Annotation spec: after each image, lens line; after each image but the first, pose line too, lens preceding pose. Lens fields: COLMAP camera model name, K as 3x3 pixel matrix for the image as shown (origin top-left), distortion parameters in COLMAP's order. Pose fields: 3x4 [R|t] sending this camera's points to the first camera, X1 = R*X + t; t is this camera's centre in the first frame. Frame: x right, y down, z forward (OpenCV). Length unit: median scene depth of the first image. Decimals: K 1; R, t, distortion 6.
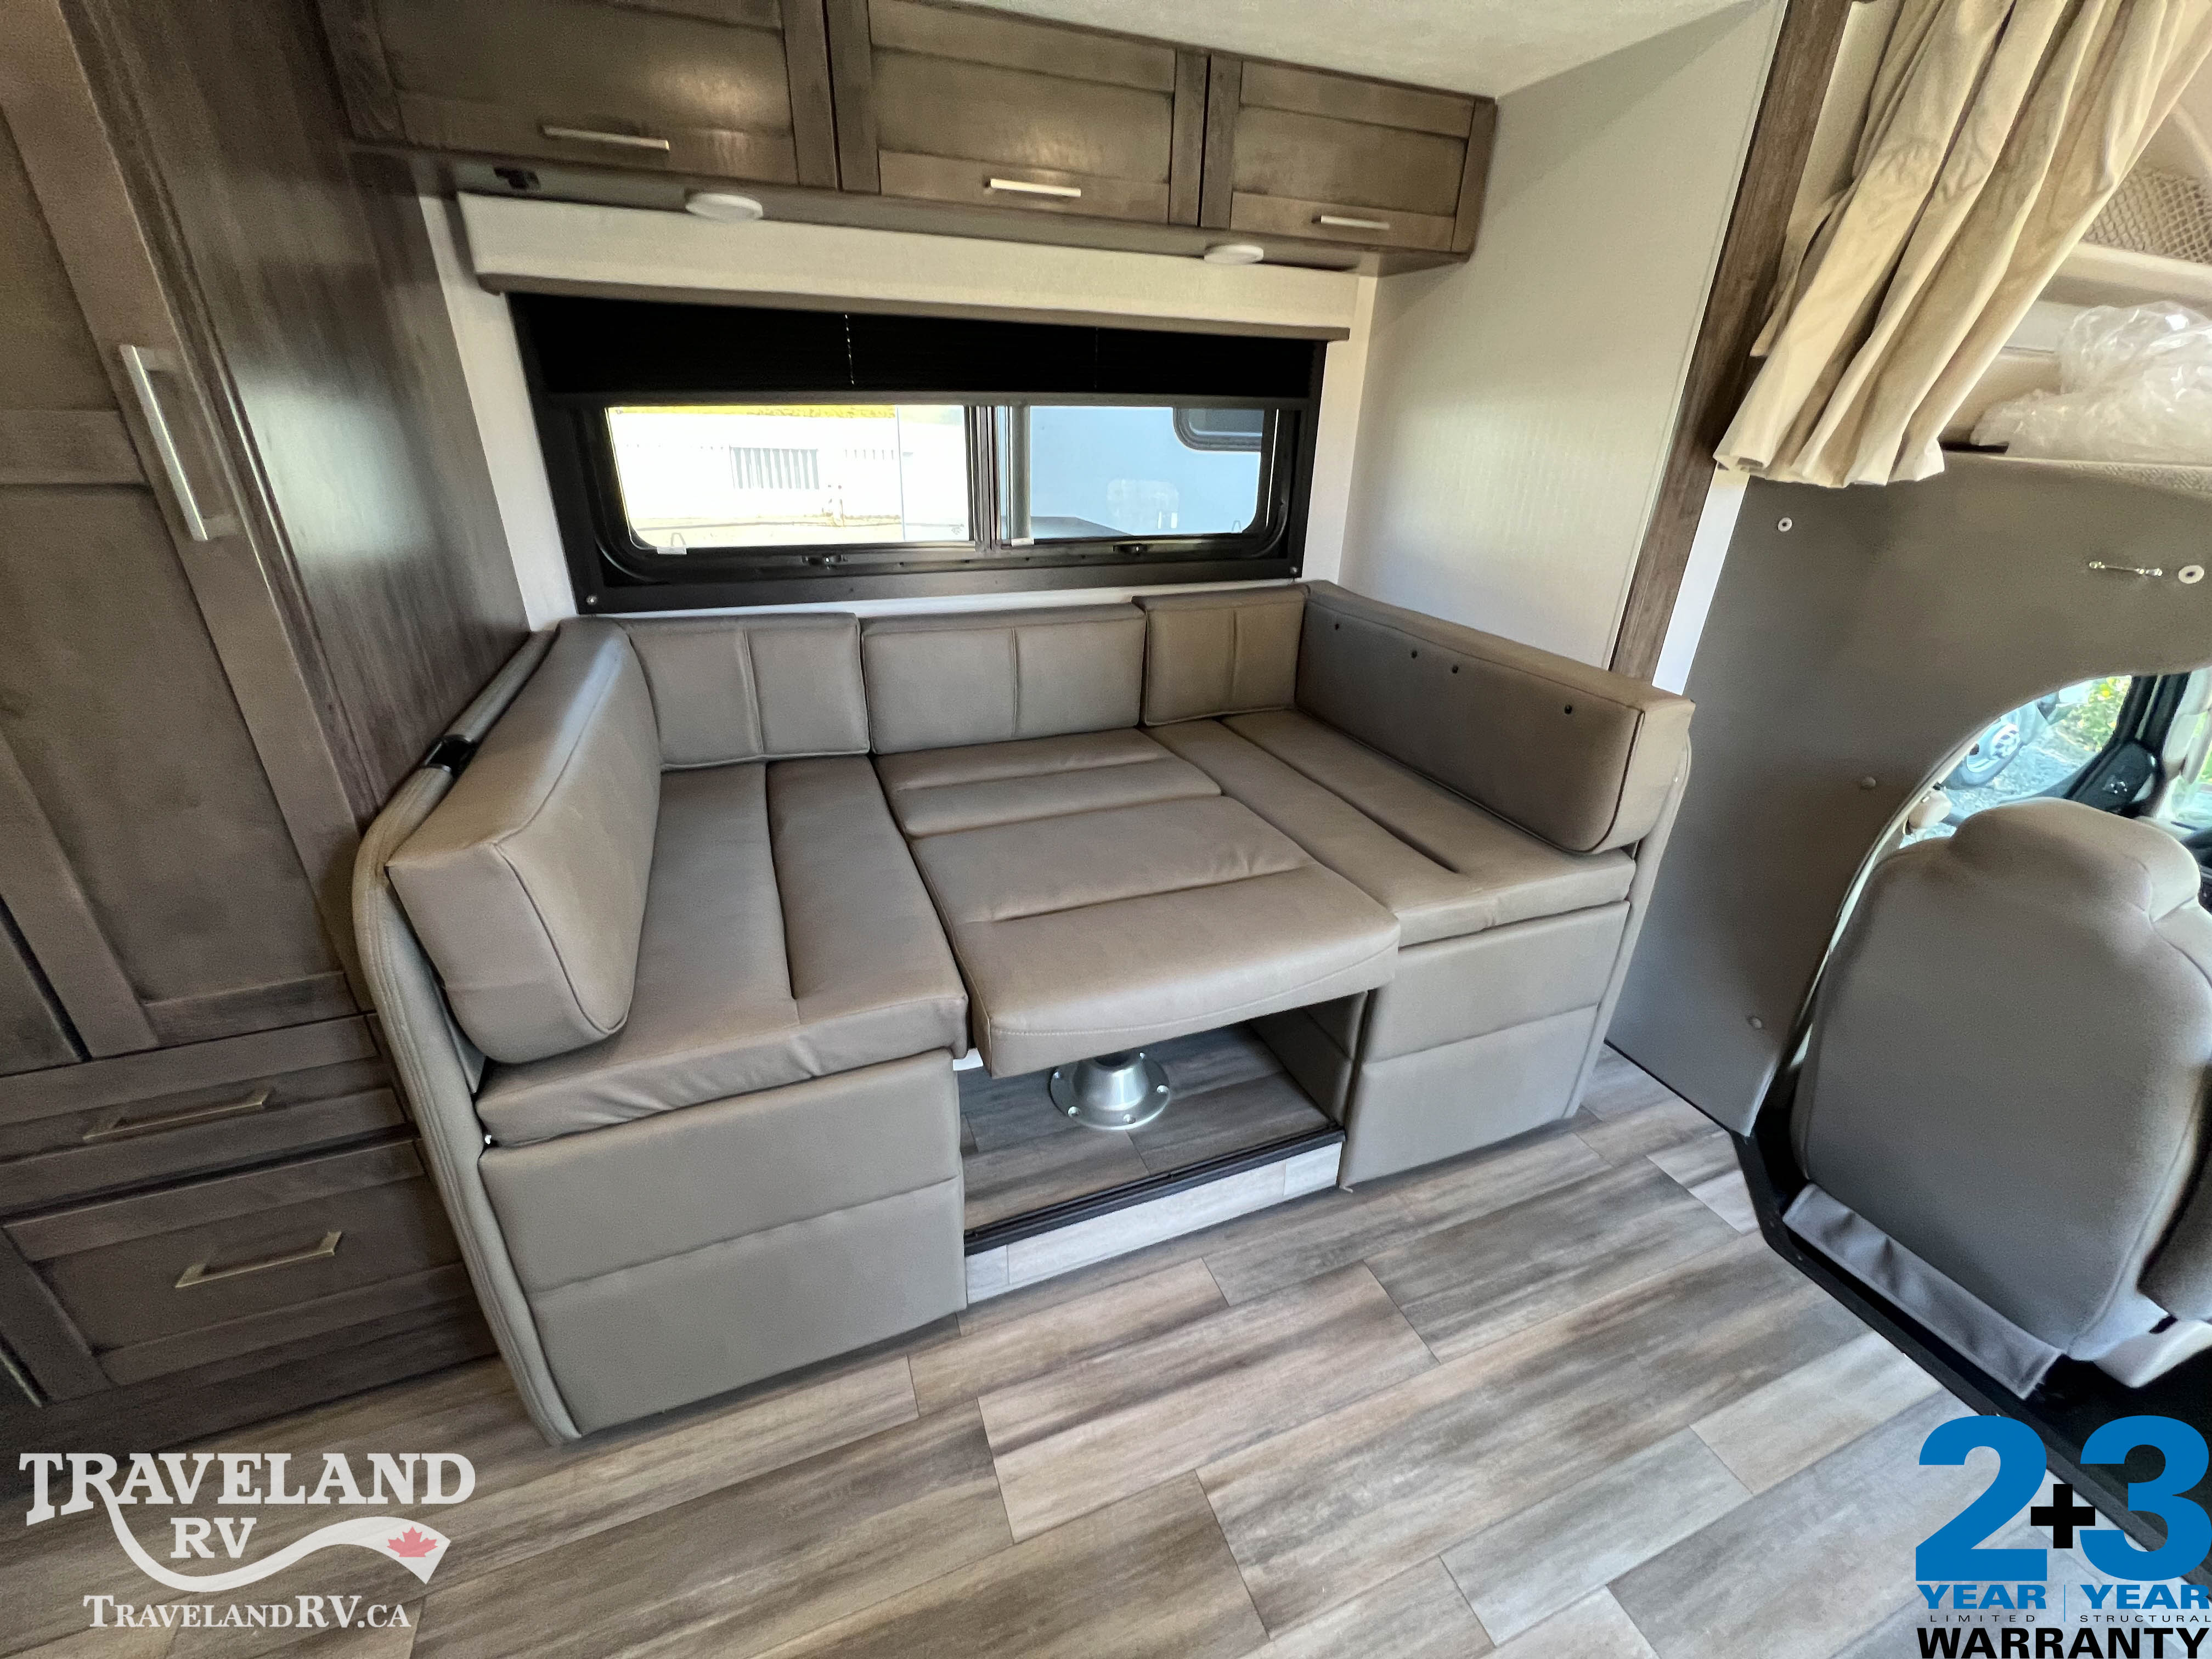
lens RADIAL K [[883.5, 0, 1107.7], [0, 883.5, 829.7], [0, 0, 1]] dist [-0.001281, -0.000166]
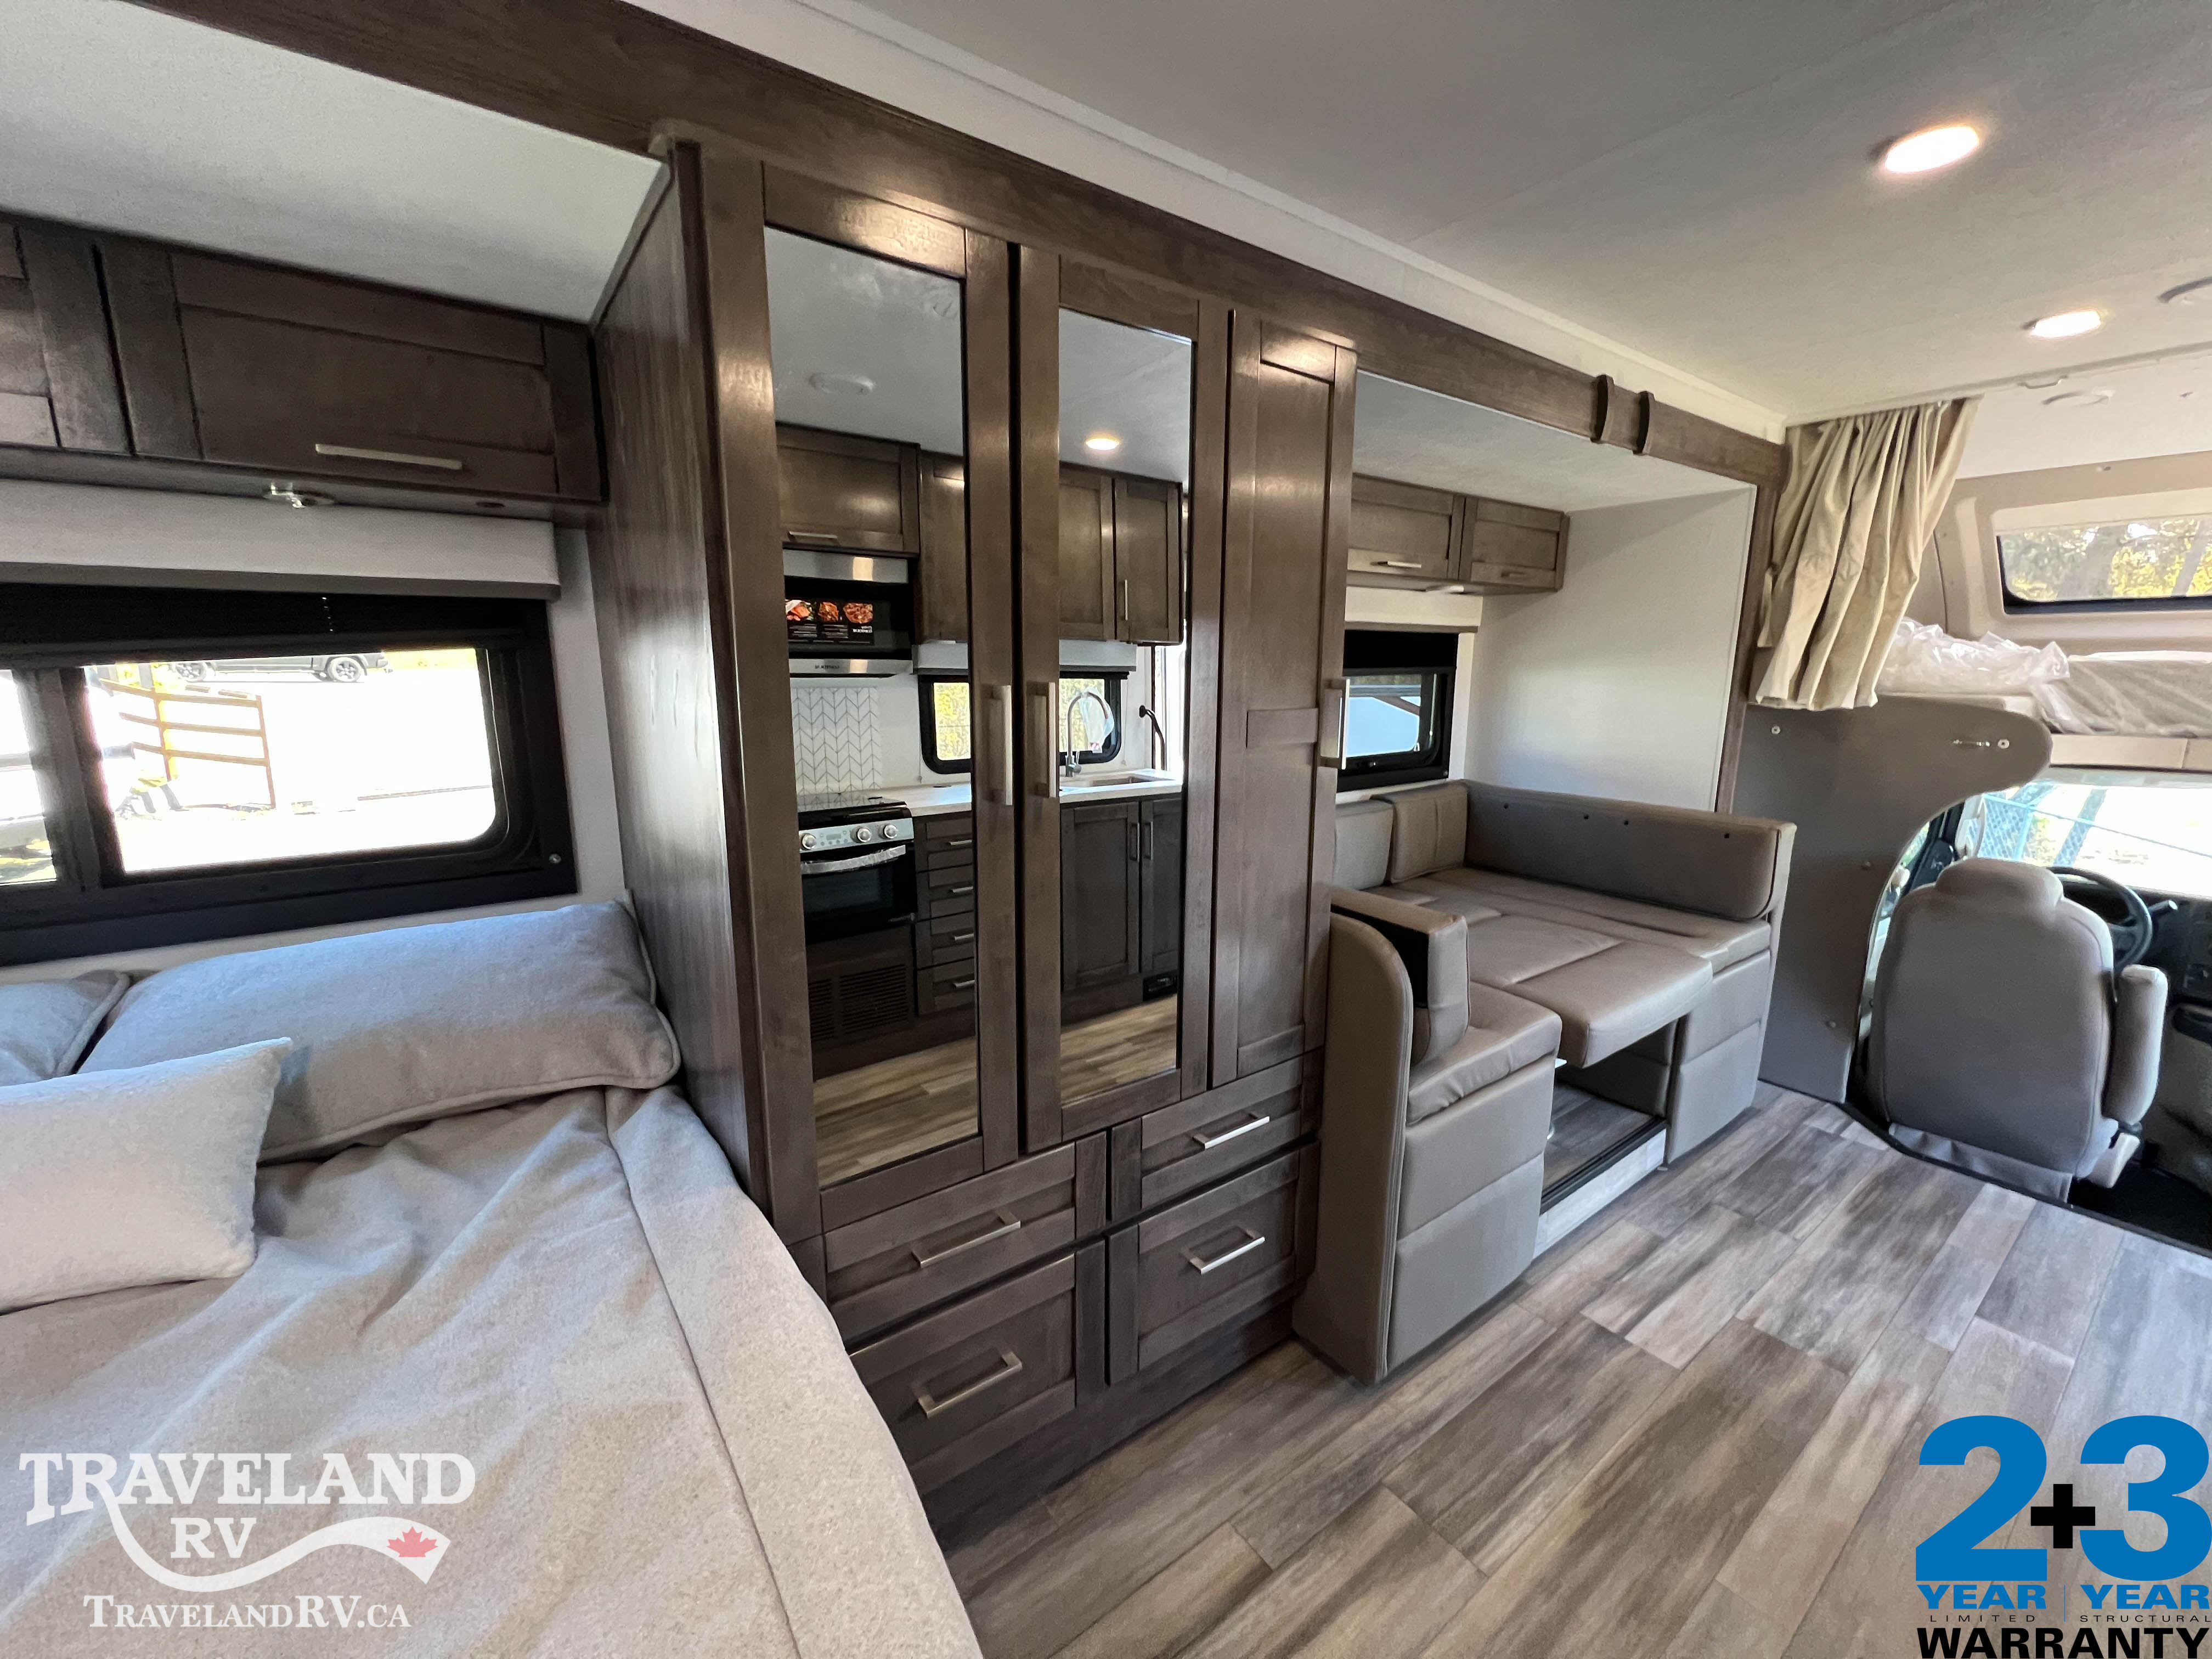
lens RADIAL K [[883.5, 0, 1107.7], [0, 883.5, 829.7], [0, 0, 1]] dist [-0.001281, -0.000166]
pose [[0.967689, -0.068299, 0.242721, -1.084349], [0.125290, 0.965613, -0.227800, 0.094357], [-0.218816, 0.250850, 0.942971, -0.370835]]
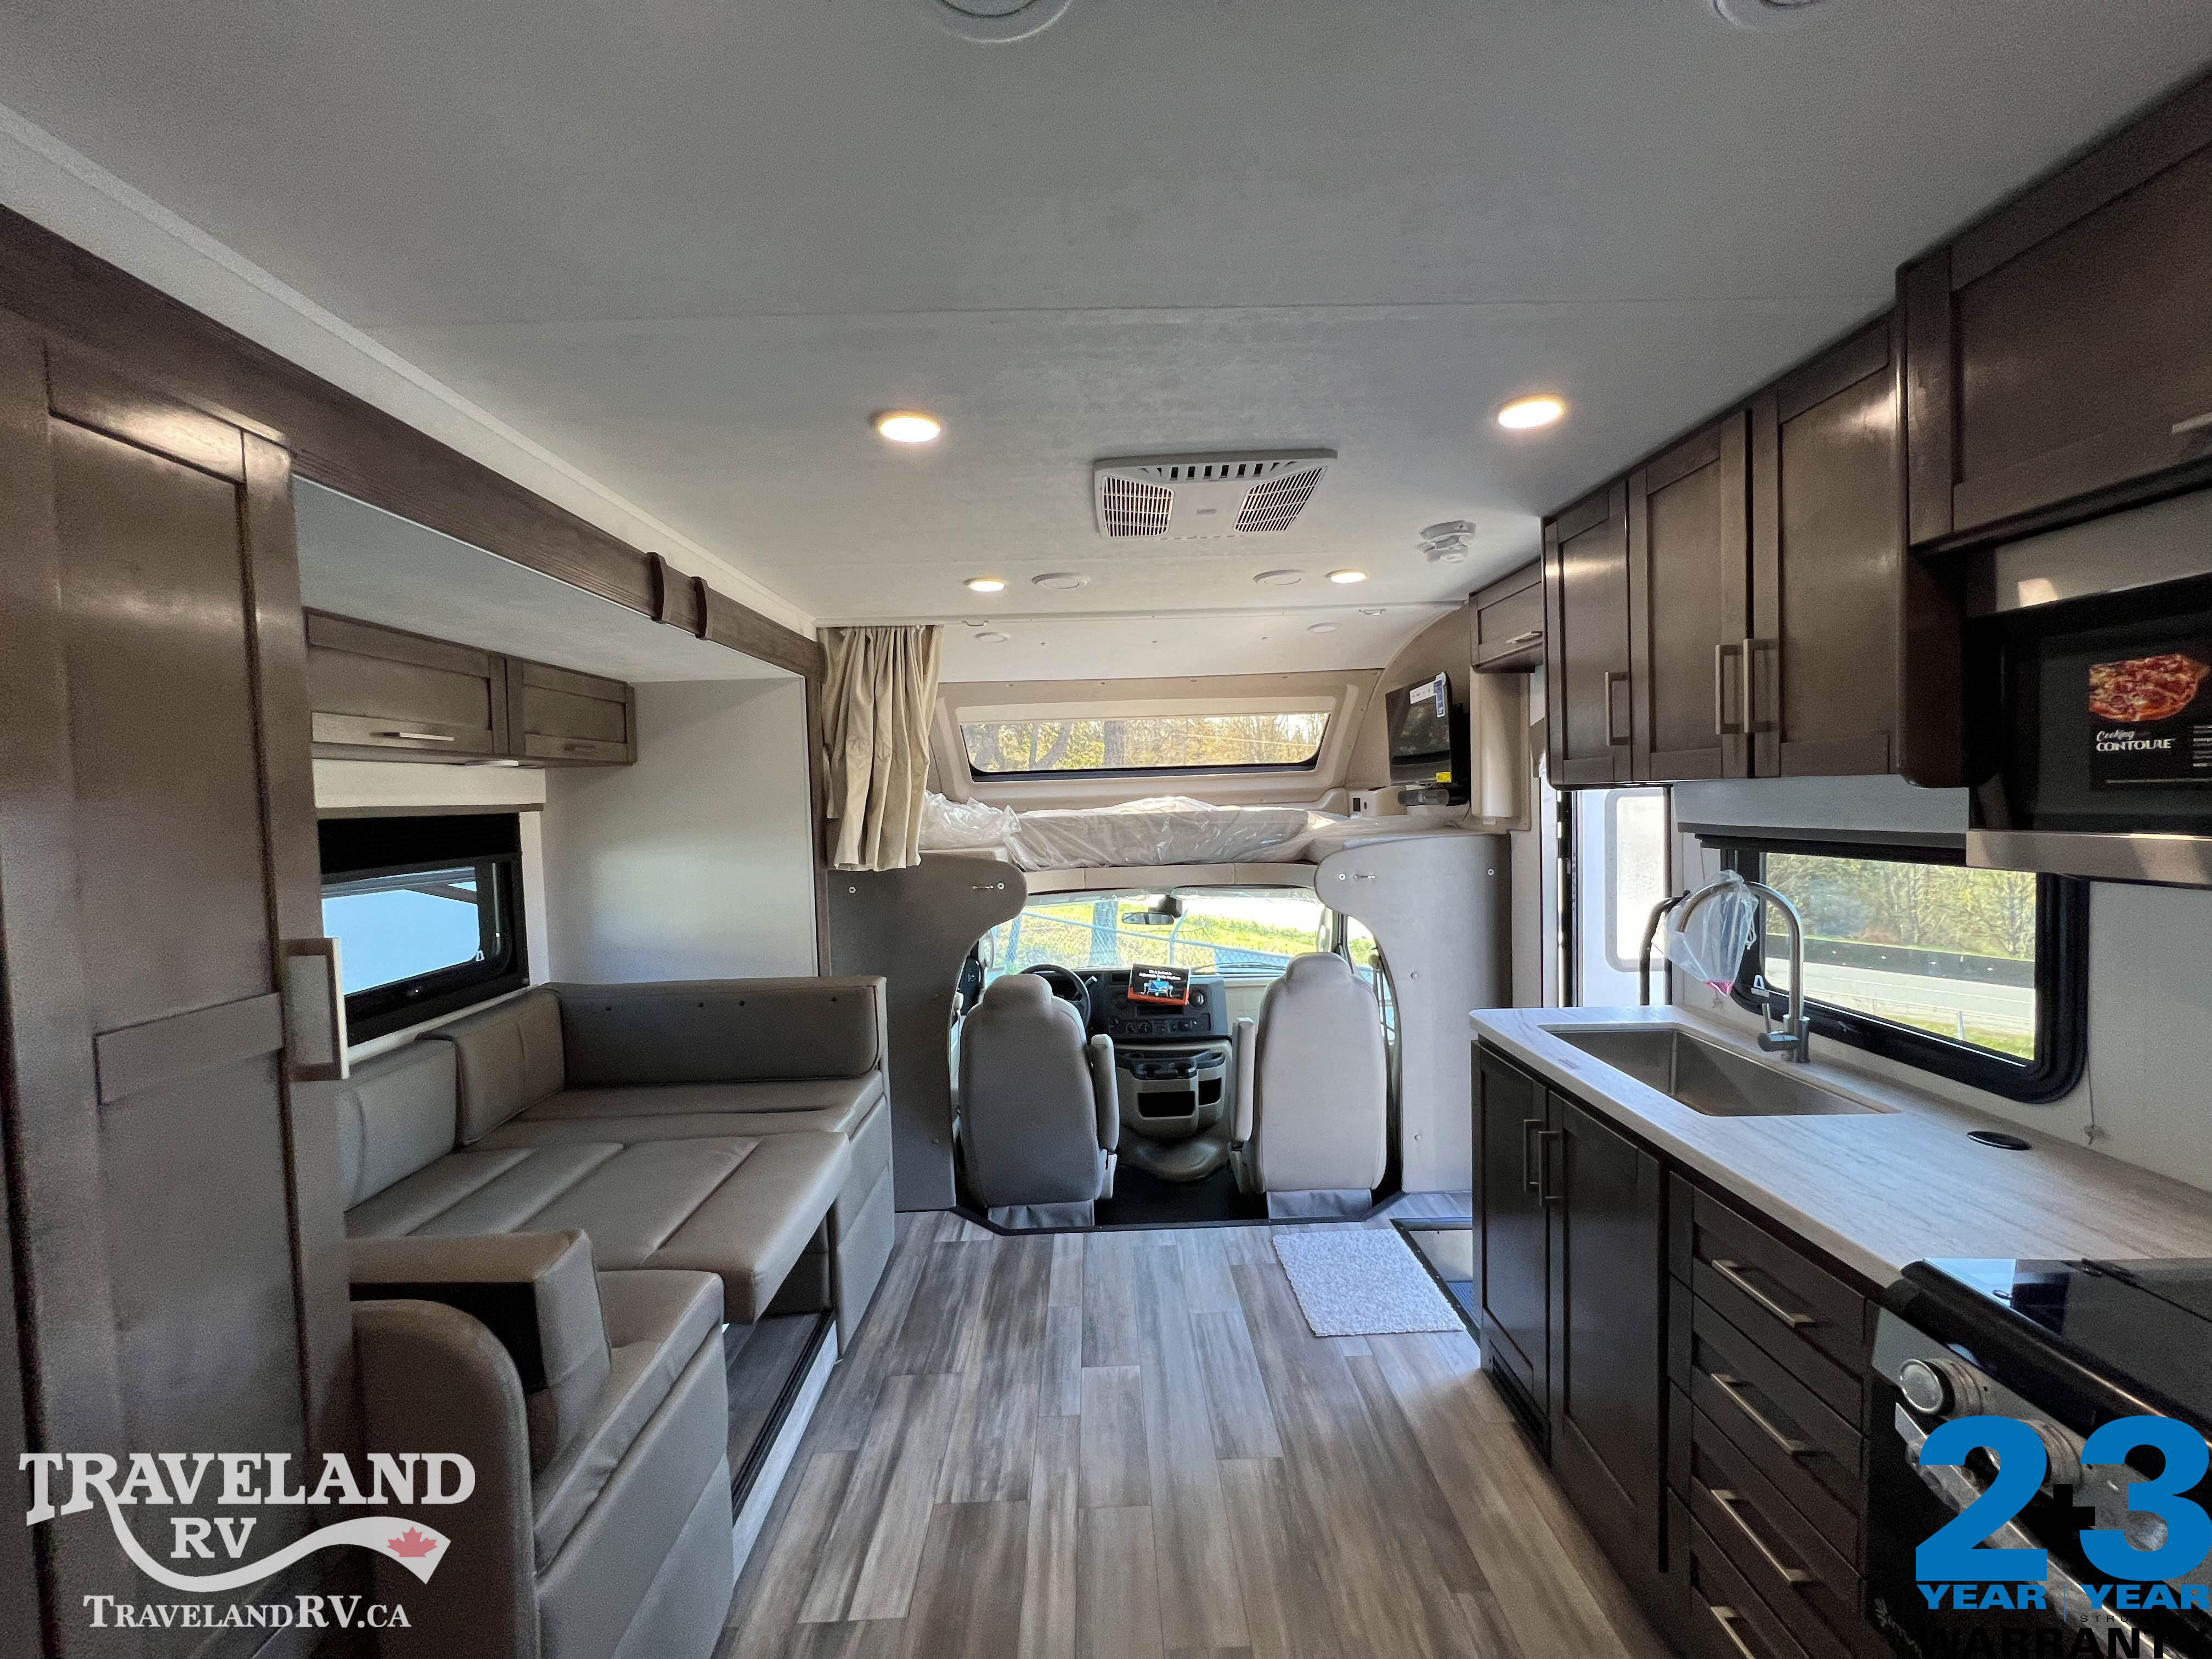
lens RADIAL K [[883.5, 0, 1107.7], [0, 883.5, 829.7], [0, 0, 1]] dist [-0.001281, -0.000166]
pose [[0.349838, -0.072485, 0.934002, -0.953442], [0.433366, 0.896432, -0.092751, -0.039120], [-0.830546, 0.437213, 0.345018, -0.236983]]
